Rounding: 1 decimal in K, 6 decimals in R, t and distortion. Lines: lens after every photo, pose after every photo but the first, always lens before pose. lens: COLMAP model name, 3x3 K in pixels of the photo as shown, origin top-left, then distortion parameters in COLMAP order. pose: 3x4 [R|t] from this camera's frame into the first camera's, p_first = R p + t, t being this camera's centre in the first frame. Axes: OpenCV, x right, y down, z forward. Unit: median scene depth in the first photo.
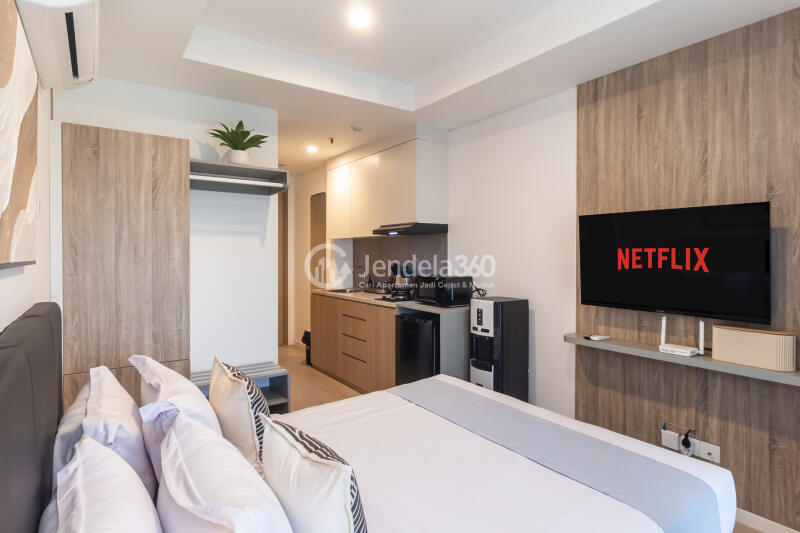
lens RADIAL K [[462.2, 0, 402.5], [0, 462.2, 256.5], [0, 0, 1]] dist [0.000481, 0.000288]
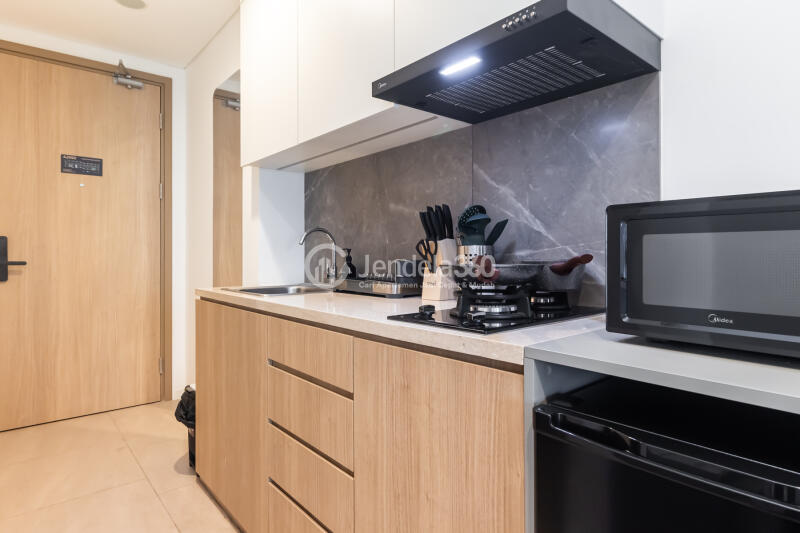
lens RADIAL K [[462.2, 0, 402.5], [0, 462.2, 256.5], [0, 0, 1]] dist [0.000481, 0.000288]
pose [[0.994472, -0.000112, 0.105000, -0.065870], [0.000390, 0.999996, -0.002629, 0.047820], [-0.104999, 0.002656, 0.994469, 0.606443]]
